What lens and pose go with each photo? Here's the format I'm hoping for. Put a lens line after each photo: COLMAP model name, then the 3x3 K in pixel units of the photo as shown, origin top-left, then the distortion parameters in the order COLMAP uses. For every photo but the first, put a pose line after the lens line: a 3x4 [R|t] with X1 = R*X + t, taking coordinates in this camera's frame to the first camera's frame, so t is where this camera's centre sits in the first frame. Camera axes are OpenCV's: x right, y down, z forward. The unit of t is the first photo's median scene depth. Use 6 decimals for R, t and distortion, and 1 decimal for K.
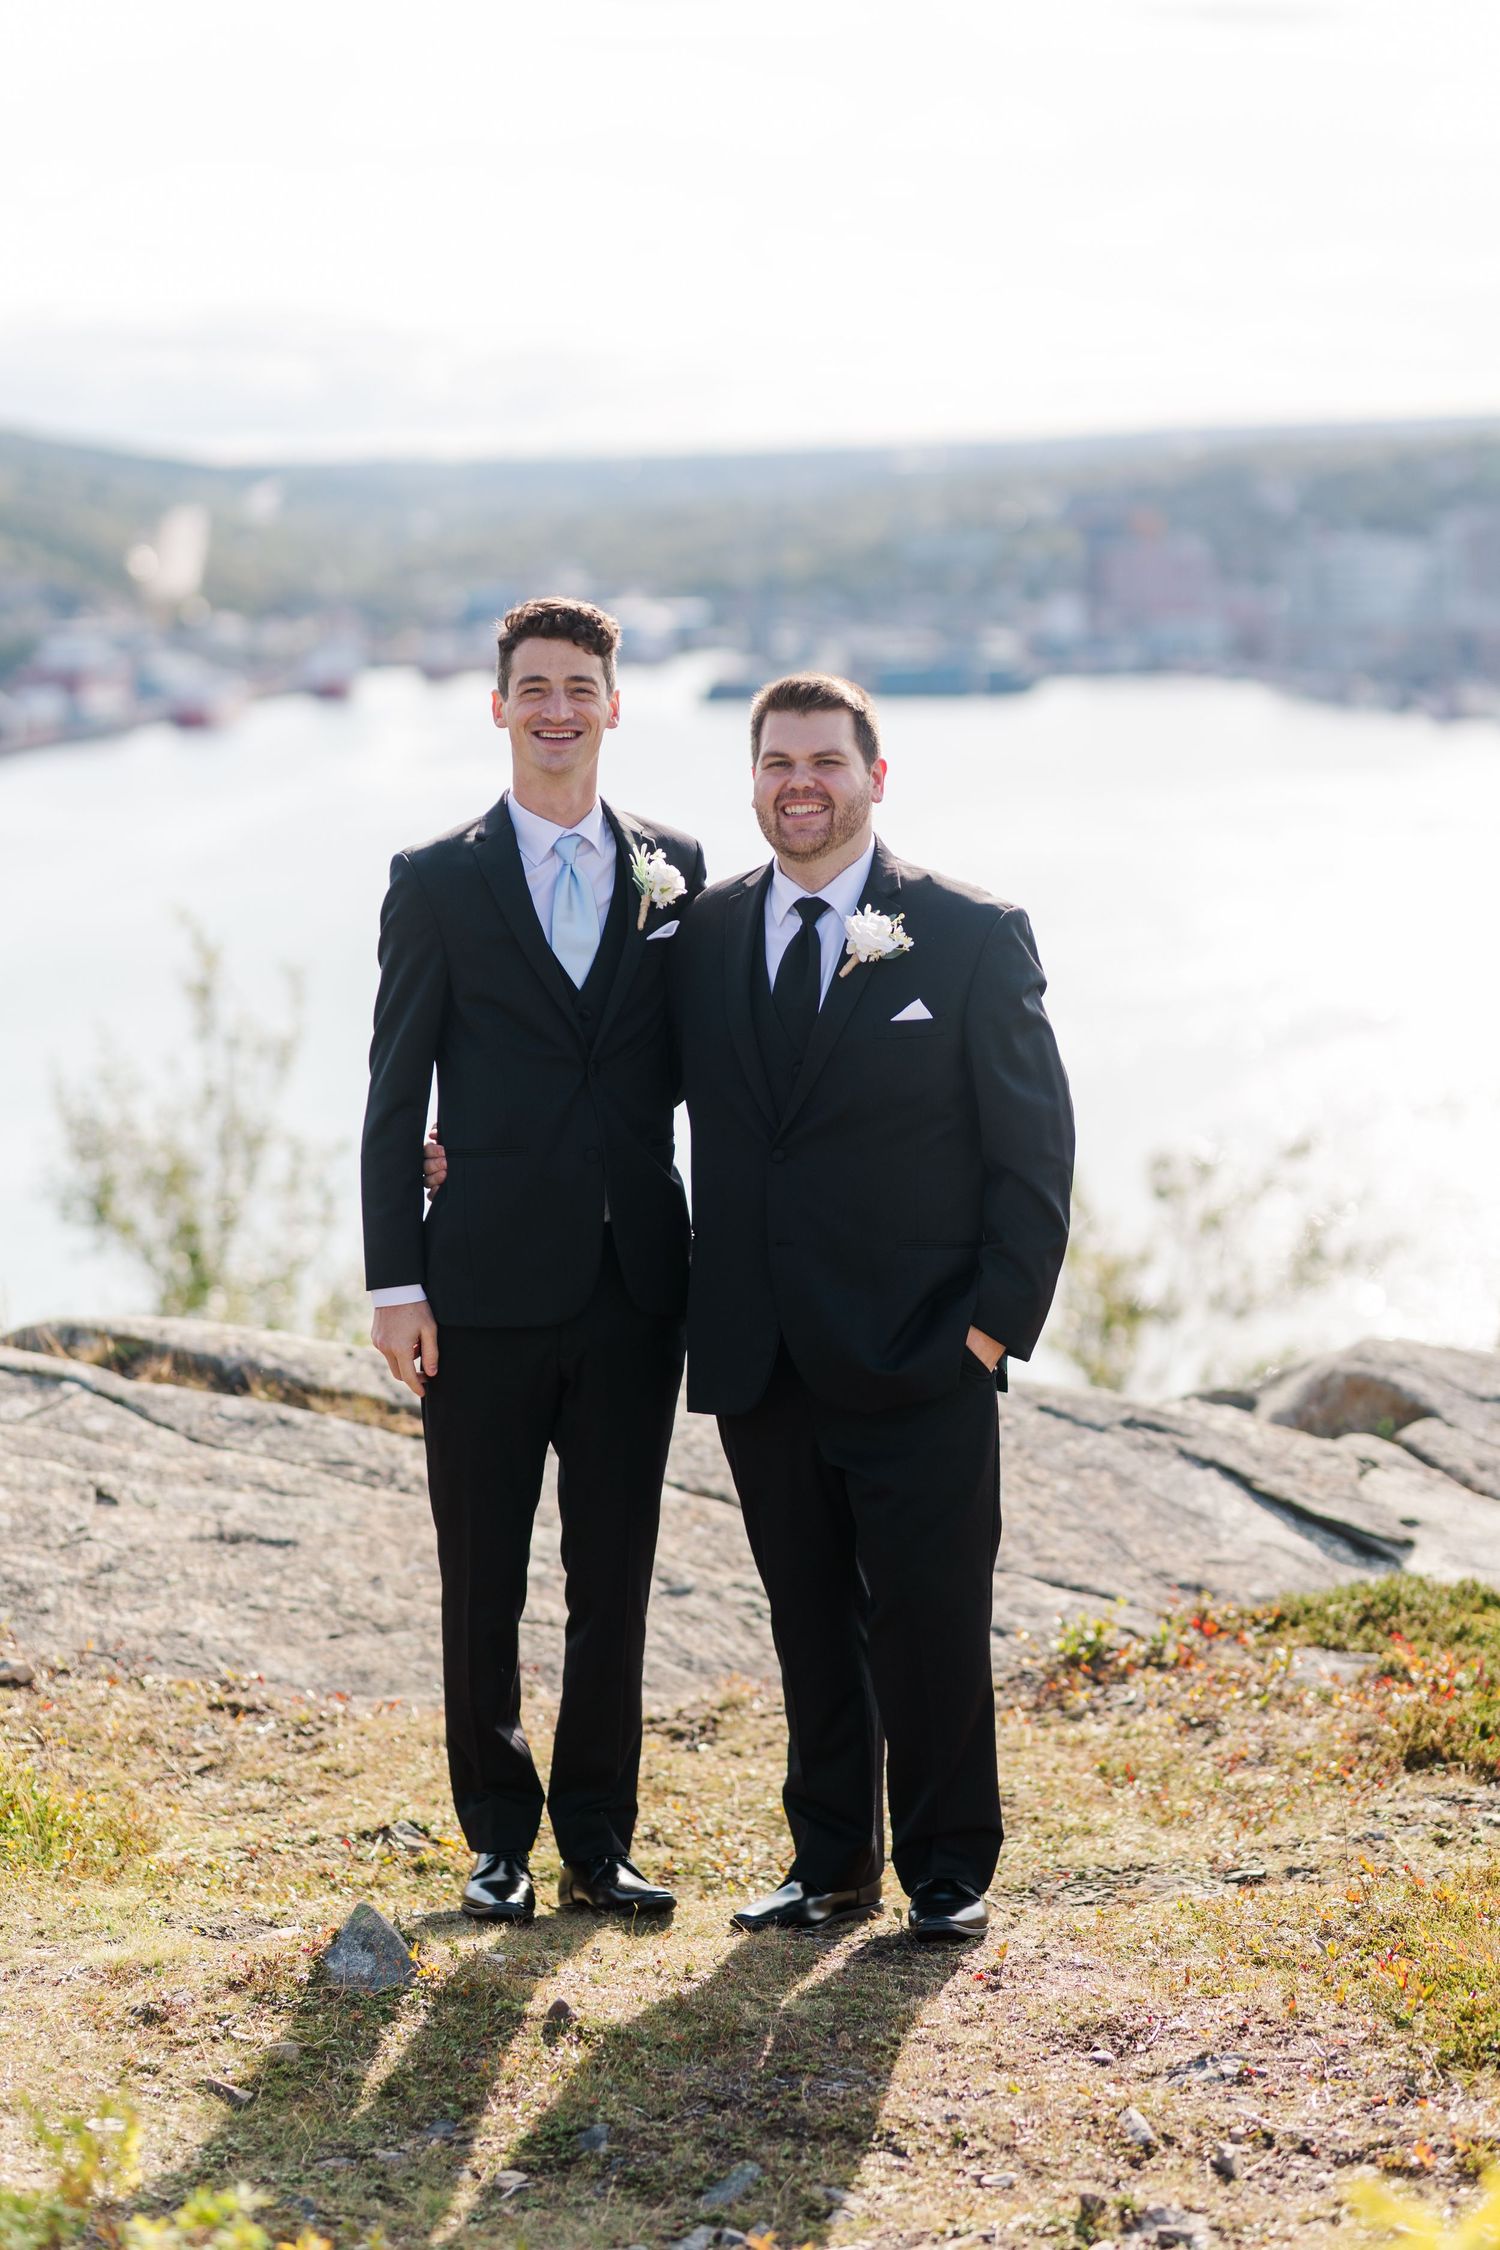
lens RADIAL K [[5296.0, 0, 750.0], [0, 5296.0, 1125.0], [0, 0, 1]] dist [-0.049662, -0.025300]
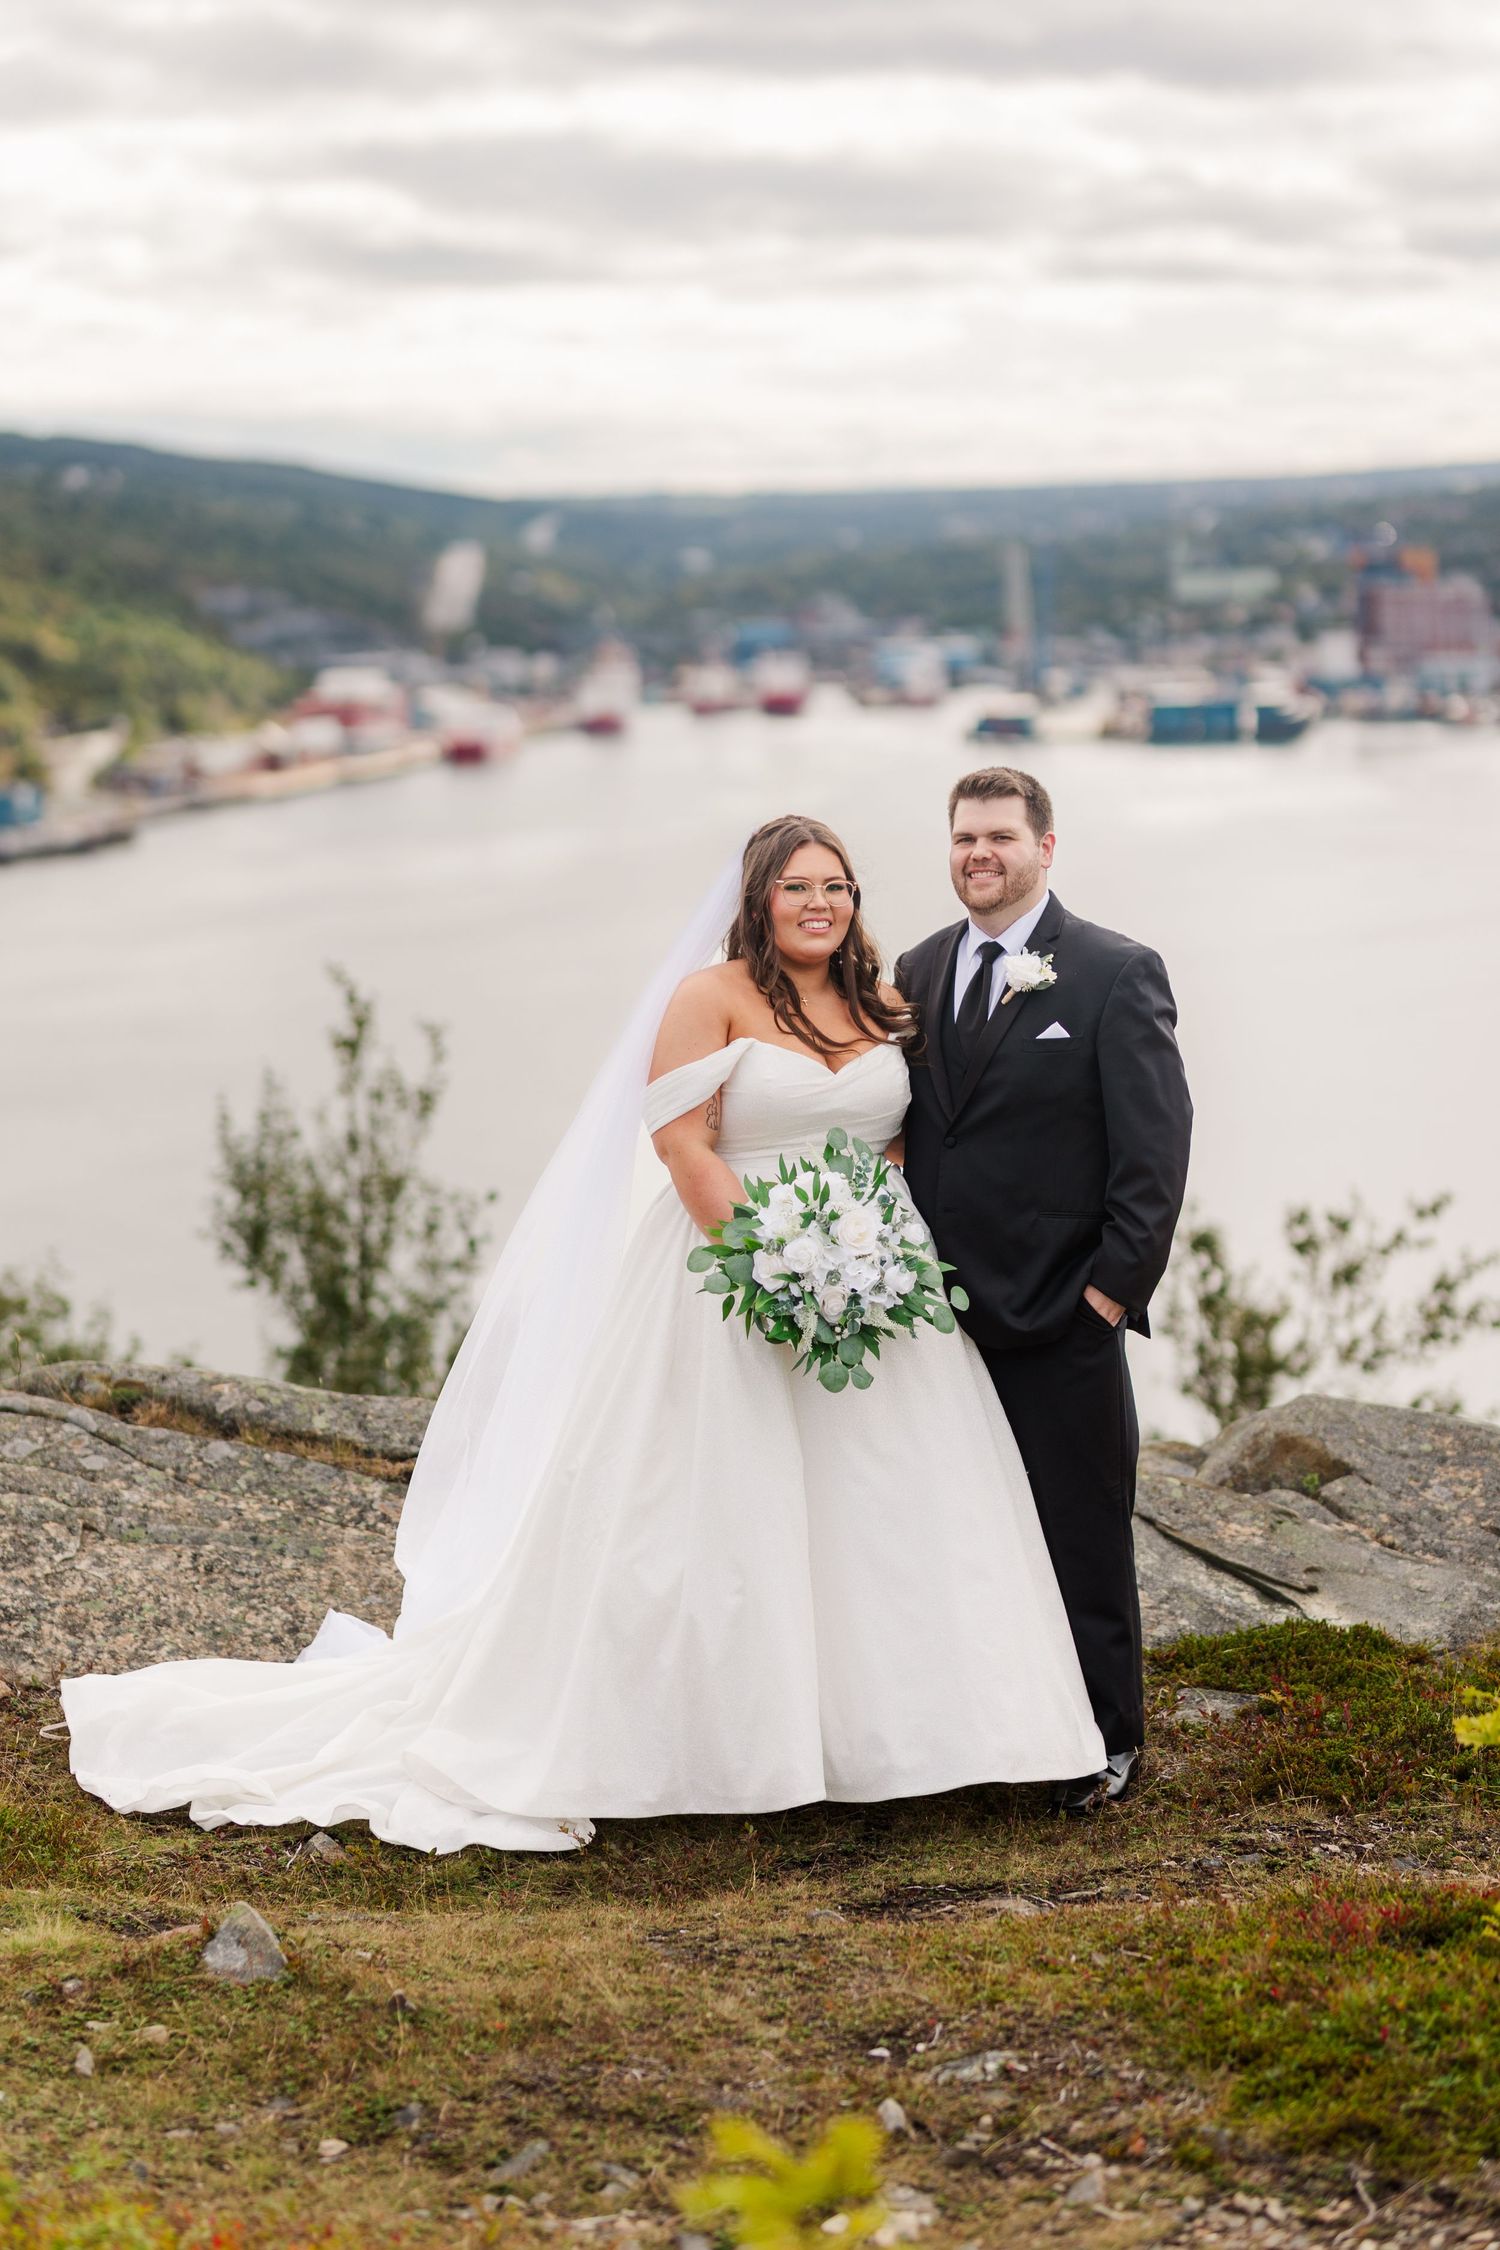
lens RADIAL K [[5296.0, 0, 750.0], [0, 5296.0, 1125.0], [0, 0, 1]] dist [-0.049662, -0.025300]
pose [[0.998605, 0.010265, -0.051798, 0.065312], [-0.010601, 0.999925, -0.006202, -0.007259], [0.051730, 0.006743, 0.998638, -0.073115]]
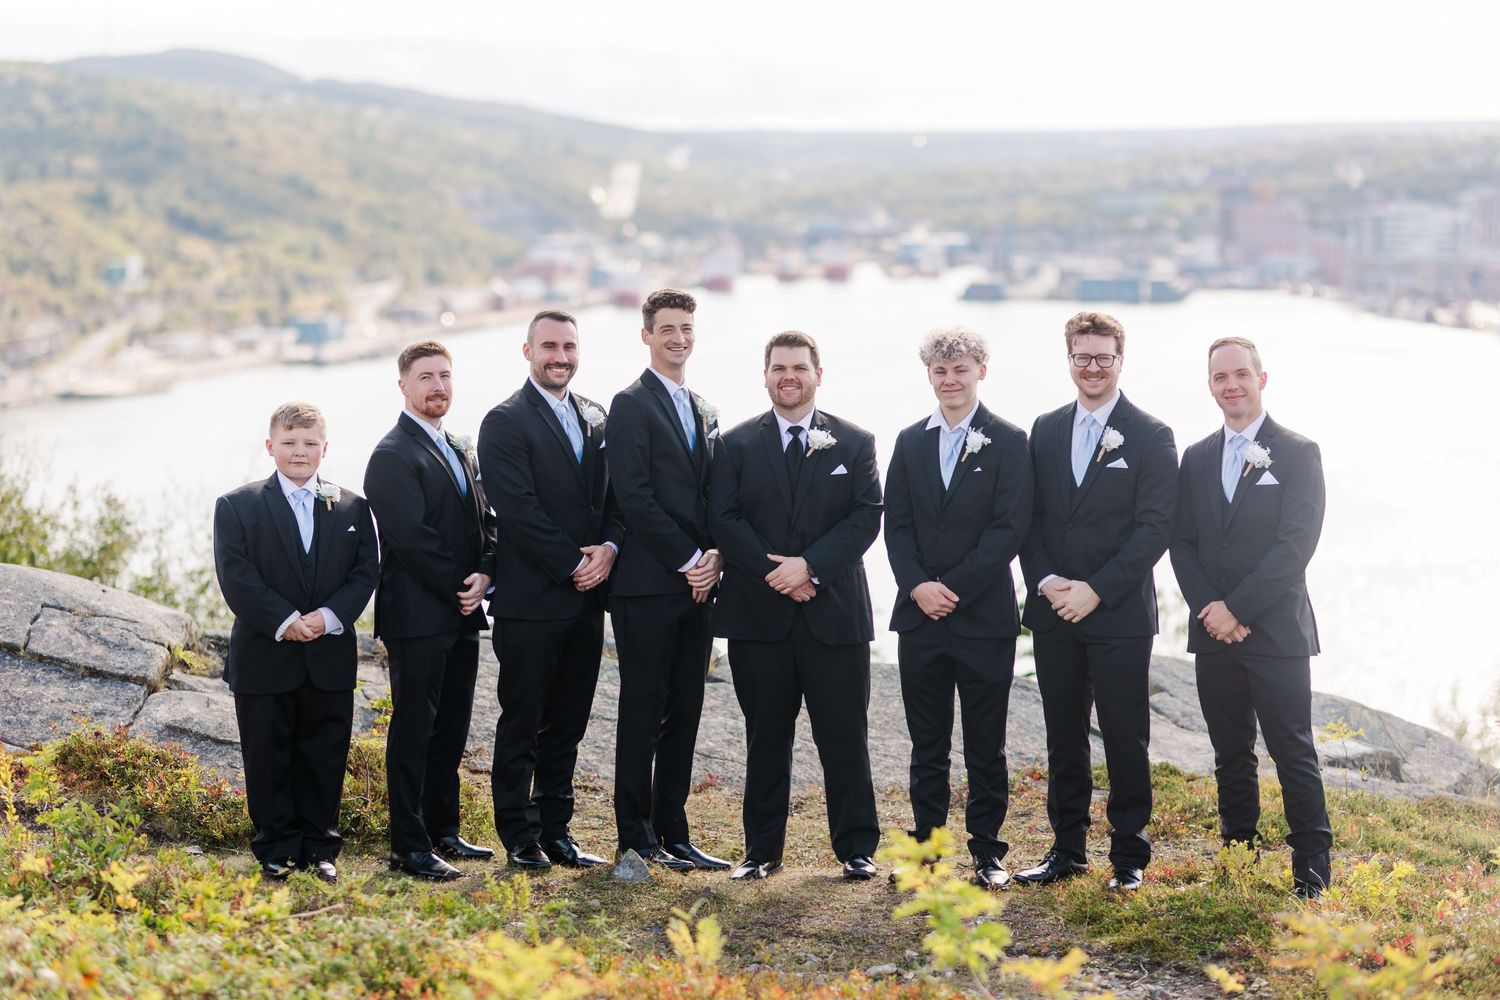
lens RADIAL K [[3546.1, 0, 714.0], [0, 3546.1, 500.2], [0, 0, 1]] dist [-0.039371, -0.111814]
pose [[0.996301, 0.035863, -0.078096, 0.061127], [-0.037560, 0.999087, -0.020367, 0.015631], [0.077294, 0.023225, 0.996738, -0.434038]]
